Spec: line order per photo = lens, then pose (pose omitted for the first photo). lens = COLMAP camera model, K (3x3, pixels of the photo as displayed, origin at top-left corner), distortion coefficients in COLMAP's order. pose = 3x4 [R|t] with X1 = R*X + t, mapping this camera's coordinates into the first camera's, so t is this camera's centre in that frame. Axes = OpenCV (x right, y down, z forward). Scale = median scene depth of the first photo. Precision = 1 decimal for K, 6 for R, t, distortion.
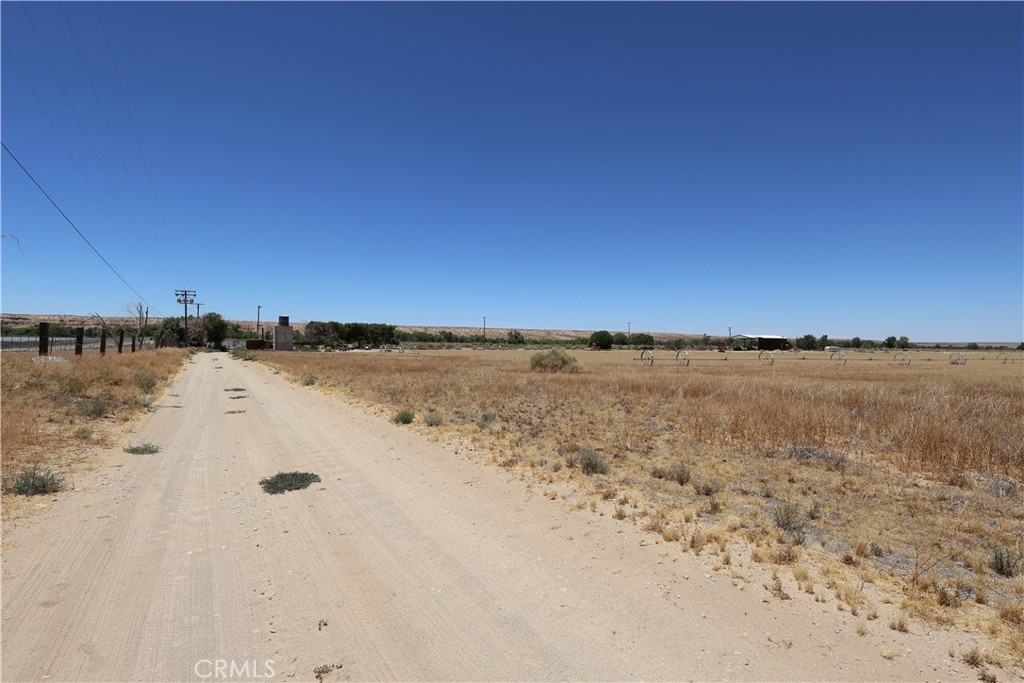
lens RADIAL K [[471.4, 0, 512.0], [0, 471.4, 341.5], [0, 0, 1]] dist [-0.004104, 0.001672]
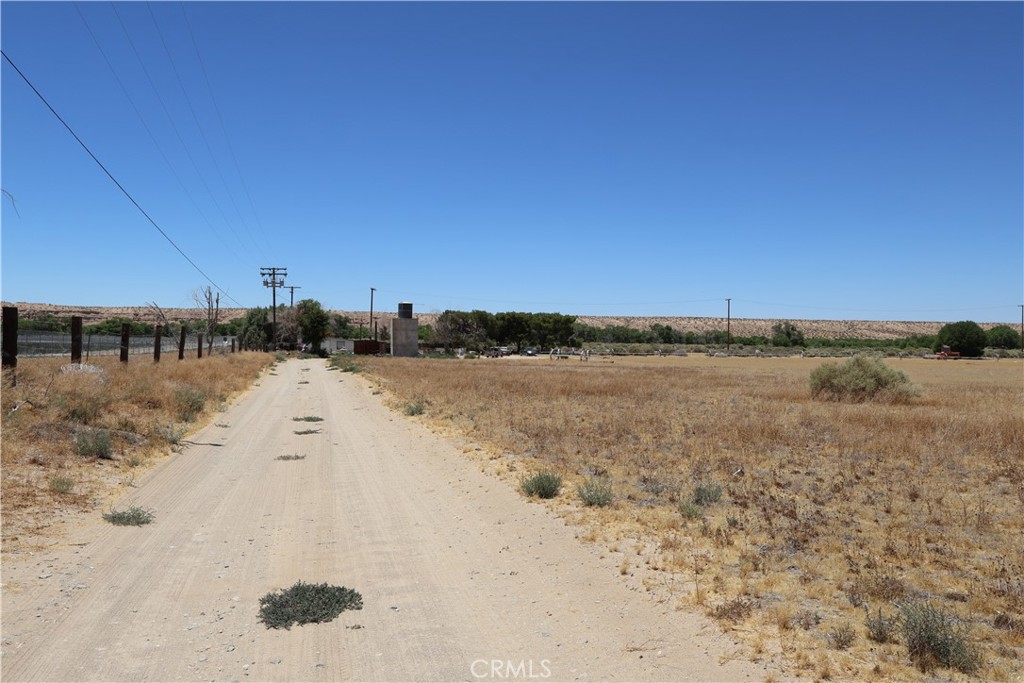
lens RADIAL K [[799.5, 0, 512.0], [0, 799.5, 341.5], [0, 0, 1]] dist [0.002148, -0.001585]
pose [[0.947791, -0.001508, -0.318888, 0.007313], [0.001239, 0.999999, -0.001045, -0.000157], [0.318889, 0.000595, 0.947792, 0.037568]]
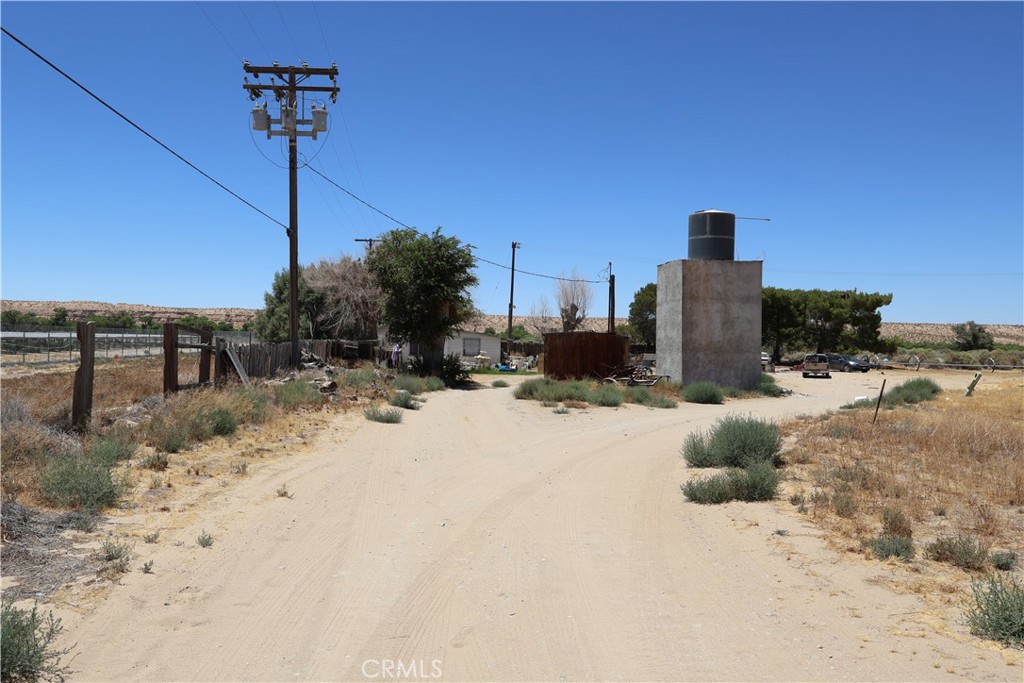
lens RADIAL K [[805.4, 0, 512.0], [0, 805.4, 341.5], [0, 0, 1]] dist [-0.040487, -0.000337]
pose [[0.910269, 0.002907, -0.414006, -1.438579], [-0.005110, 0.999978, -0.004214, 0.008875], [0.413985, 0.005952, 0.910264, 2.232809]]
